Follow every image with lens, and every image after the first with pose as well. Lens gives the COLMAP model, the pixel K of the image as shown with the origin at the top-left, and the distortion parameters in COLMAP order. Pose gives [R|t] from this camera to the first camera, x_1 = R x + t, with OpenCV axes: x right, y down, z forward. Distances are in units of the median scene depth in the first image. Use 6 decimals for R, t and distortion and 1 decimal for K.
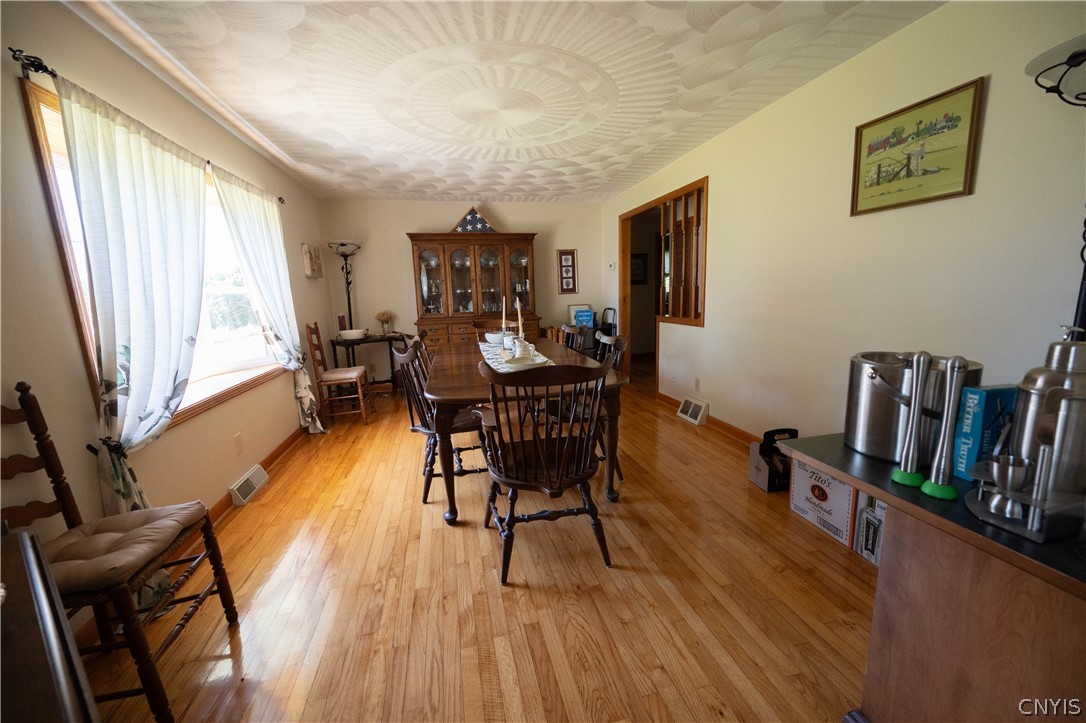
lens RADIAL K [[427.7, 0, 543.0], [0, 427.7, 361.5], [0, 0, 1]] dist [-0.000720, 0.000186]
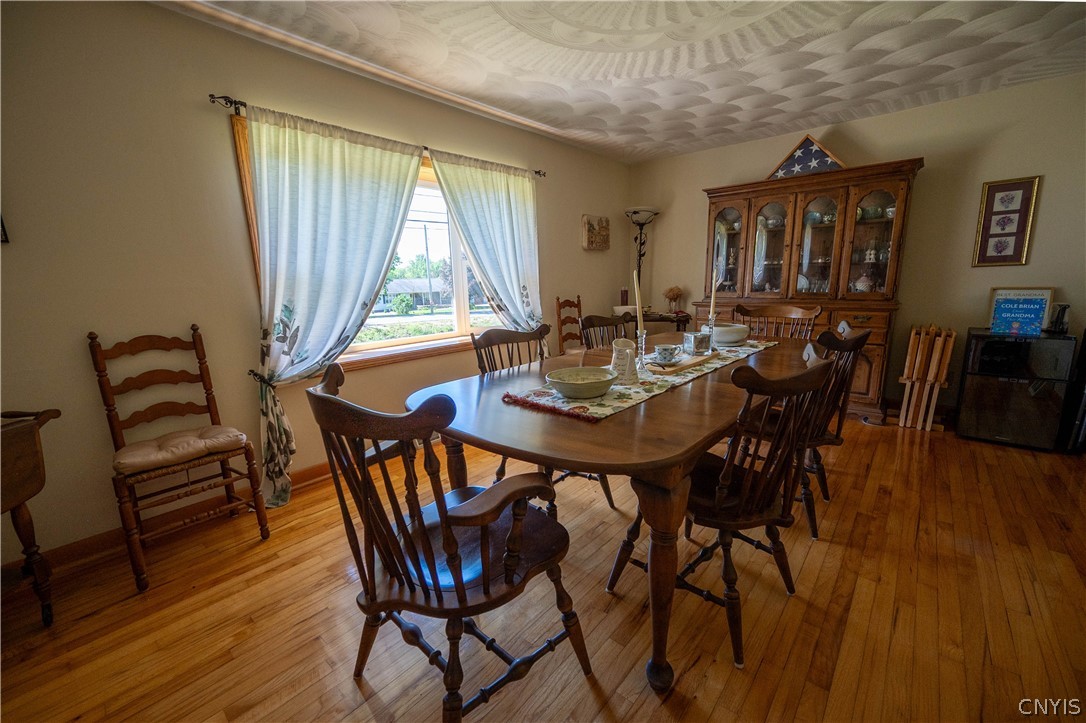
lens RADIAL K [[437.4, 0, 543.0], [0, 437.4, 361.5], [0, 0, 1]] dist [-0.000228, -0.000028]
pose [[0.590129, 0.170132, -0.789178, 0.200123], [-0.126268, 0.984963, 0.117919, -0.042245], [0.797373, 0.030061, 0.602738, 0.276097]]
